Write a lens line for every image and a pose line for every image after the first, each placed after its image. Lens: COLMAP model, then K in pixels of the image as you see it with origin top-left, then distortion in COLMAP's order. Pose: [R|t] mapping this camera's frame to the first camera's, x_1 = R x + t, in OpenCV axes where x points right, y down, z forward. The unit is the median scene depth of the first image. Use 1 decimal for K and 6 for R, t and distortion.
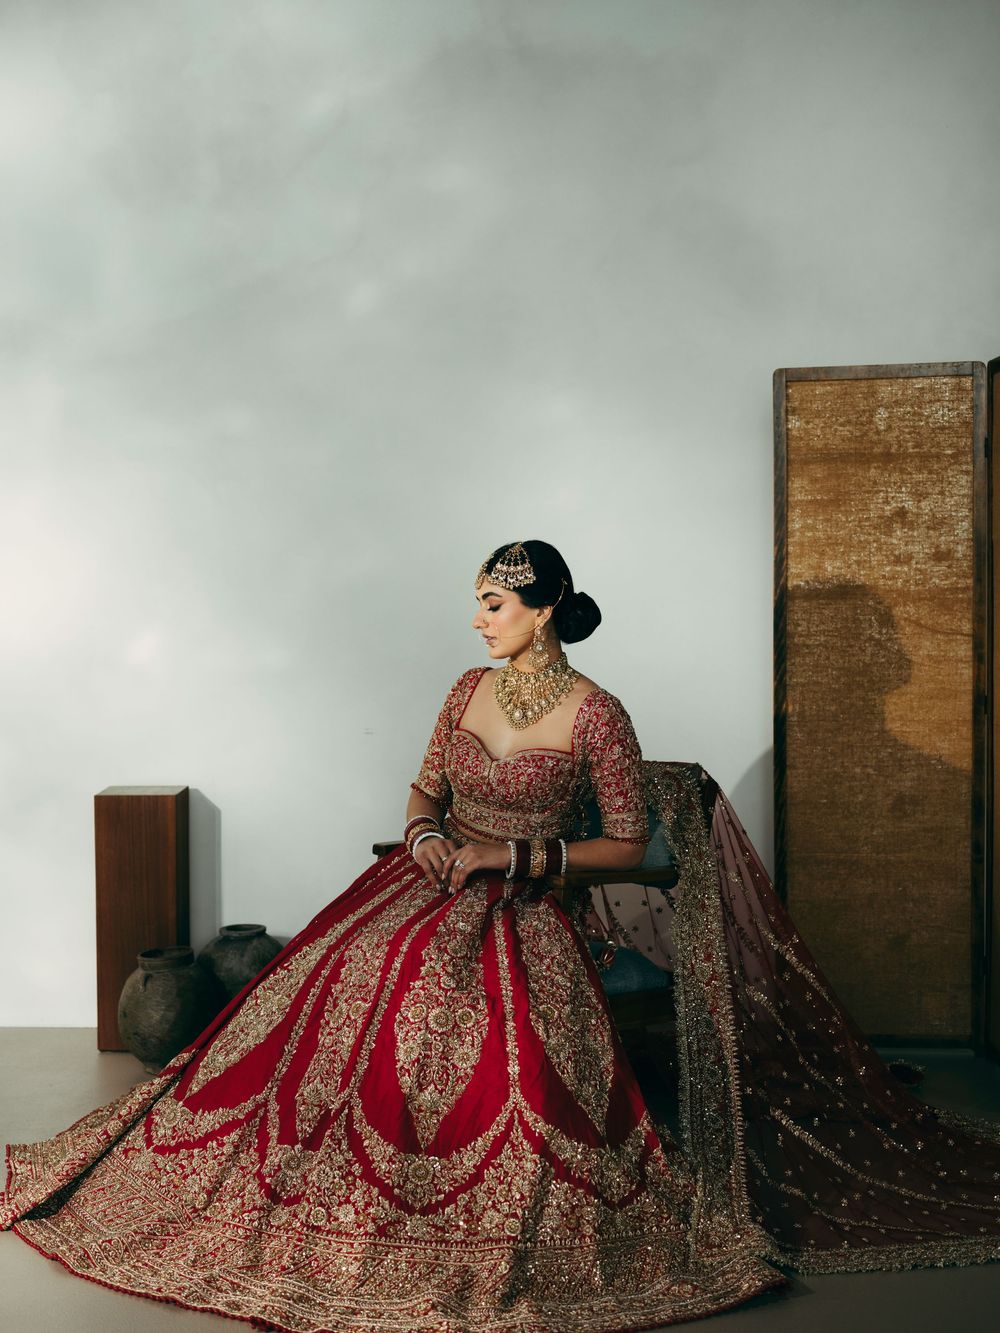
lens RADIAL K [[1858.0, 0, 500.4], [0, 1858.0, 697.6], [0, 0, 1]] dist [0.014439, -0.045443]
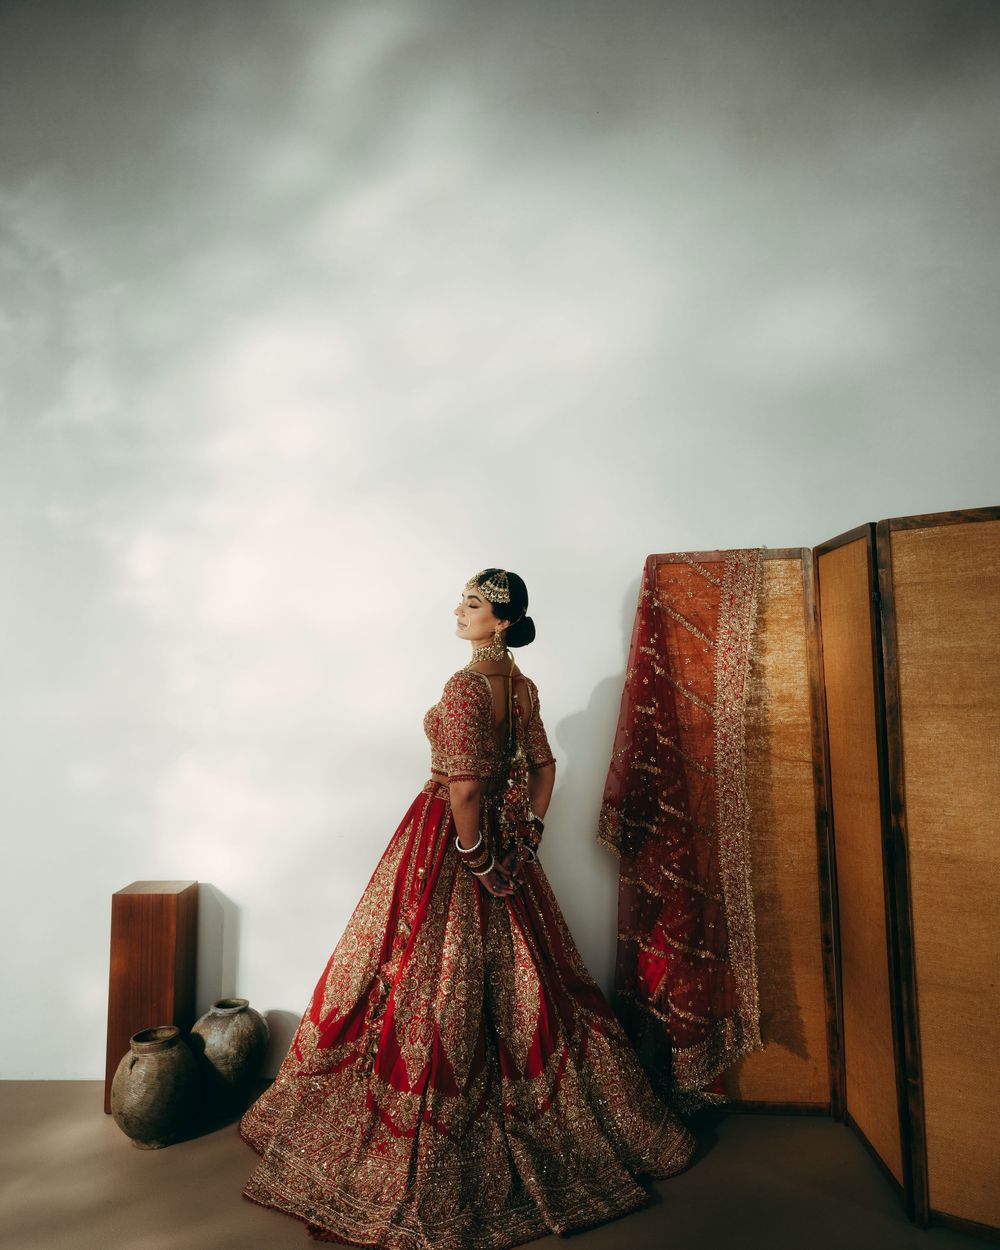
lens RADIAL K [[944.5, 0, 502.1], [0, 944.5, 579.4], [0, 0, 1]] dist [-0.004086, 0.003336]
pose [[0.999986, -0.004365, 0.002946, 0.043017], [0.004816, 0.984375, -0.176019, -0.043683], [-0.002131, 0.176031, 0.984382, 0.350841]]
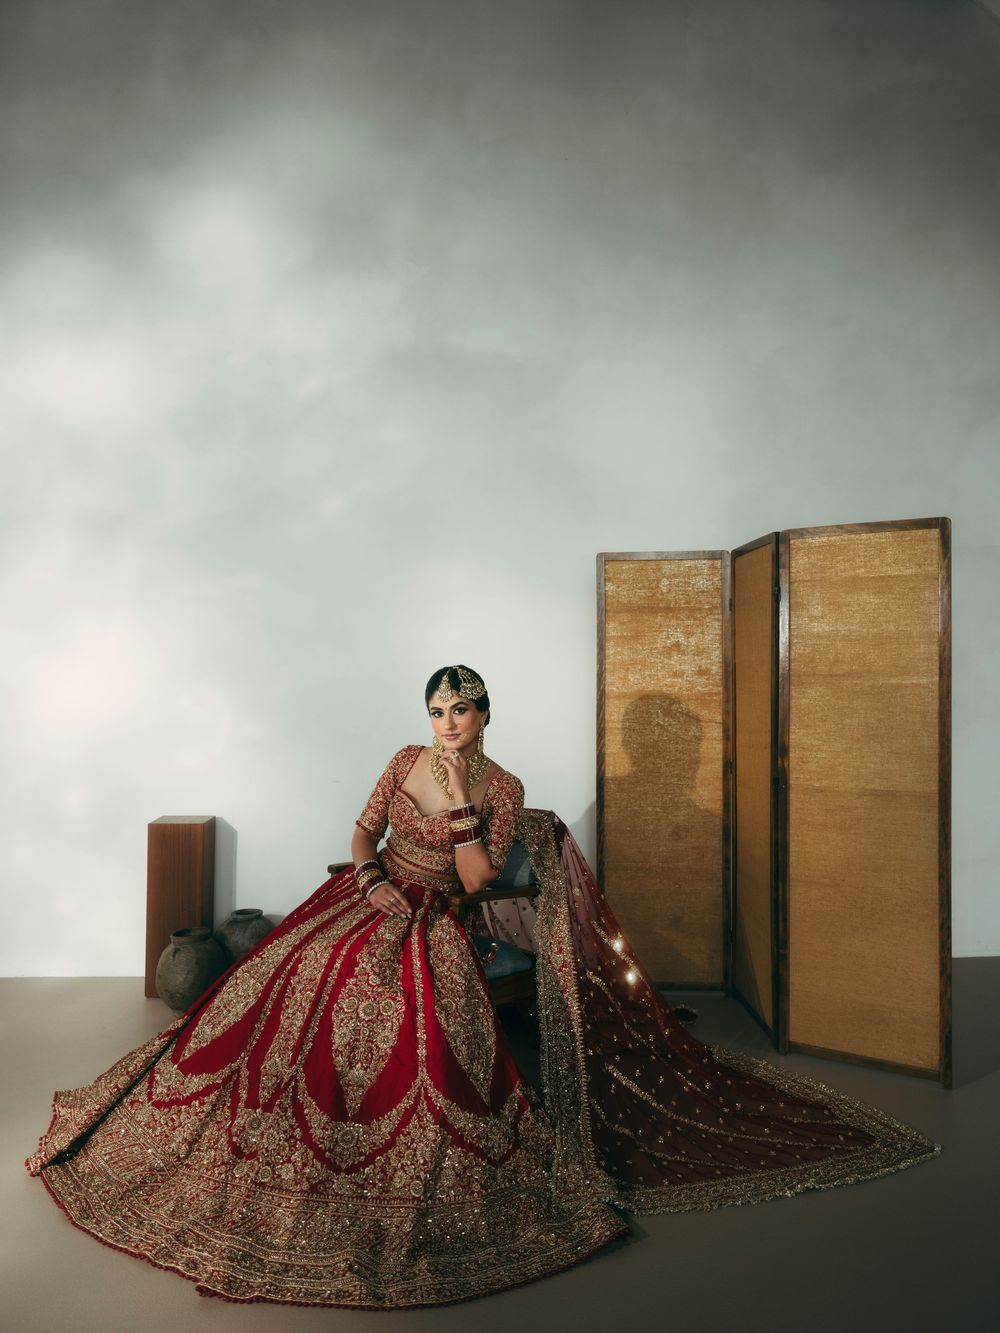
lens RADIAL K [[932.0, 0, 500.0], [0, 932.0, 666.5], [0, 0, 1]] dist [0.001924, 0.000814]
pose [[0.997136, 0.014219, 0.074282, 0.007553], [-0.008402, 0.996915, -0.078039, -0.018141], [-0.075162, 0.077191, 0.994179, 0.227584]]
